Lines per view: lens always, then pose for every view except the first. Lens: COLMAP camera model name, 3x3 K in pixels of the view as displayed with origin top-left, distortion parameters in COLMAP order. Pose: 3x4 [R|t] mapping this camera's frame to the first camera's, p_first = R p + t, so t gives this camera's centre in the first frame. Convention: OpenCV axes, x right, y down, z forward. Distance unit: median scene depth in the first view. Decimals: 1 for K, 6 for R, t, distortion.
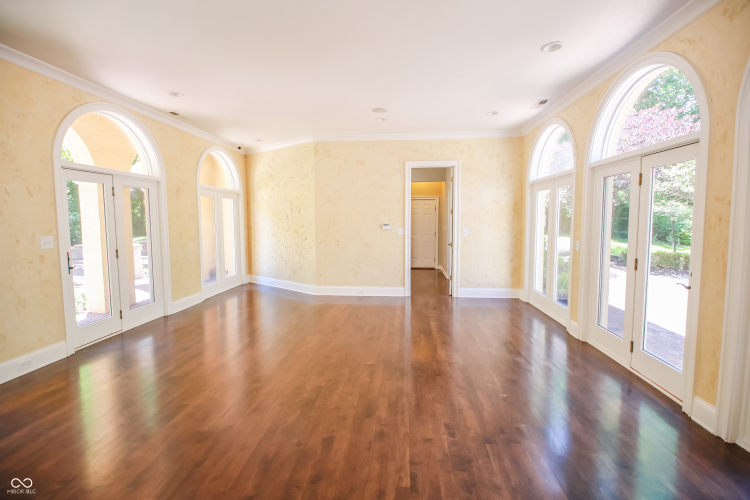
lens RADIAL K [[331.4, 0, 374.3], [0, 331.4, 242.5], [0, 0, 1]] dist [0.032887, -0.023921]
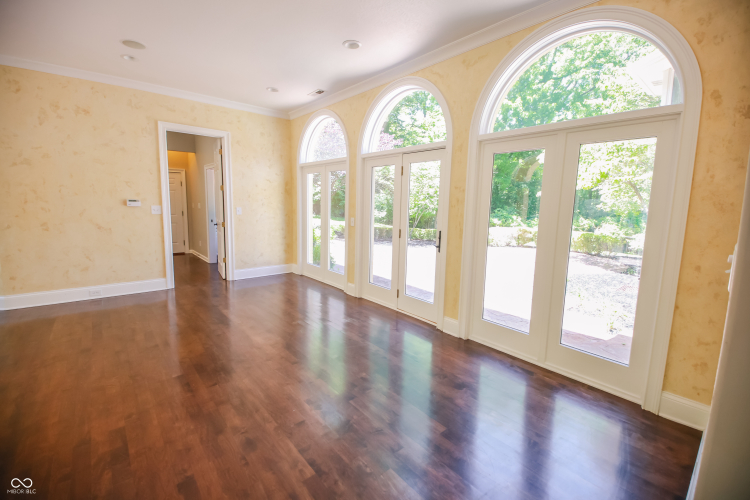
lens RADIAL K [[322.9, 0, 374.8], [0, 322.9, 243.3], [0, 0, 1]] dist [0.026420, -0.023595]
pose [[0.701956, -0.067384, 0.709025, -0.126582], [0.022803, 0.997130, 0.072189, 0.003887], [-0.711855, -0.034506, 0.701478, 0.081573]]
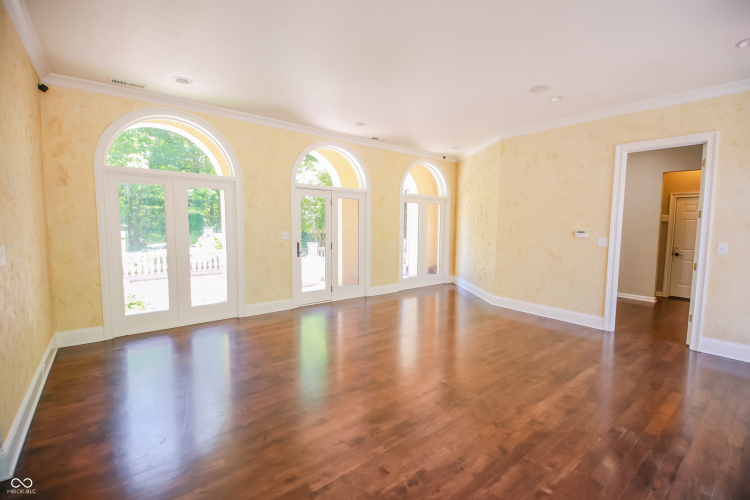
lens RADIAL K [[324.3, 0, 375.0], [0, 324.3, 250.0], [0, 0, 1]] dist [0.029170, -0.022156]
pose [[0.694379, 0.070682, -0.716129, 0.285519], [-0.063660, 0.997296, 0.036707, -0.010164], [0.716788, 0.020100, 0.697002, 0.143525]]
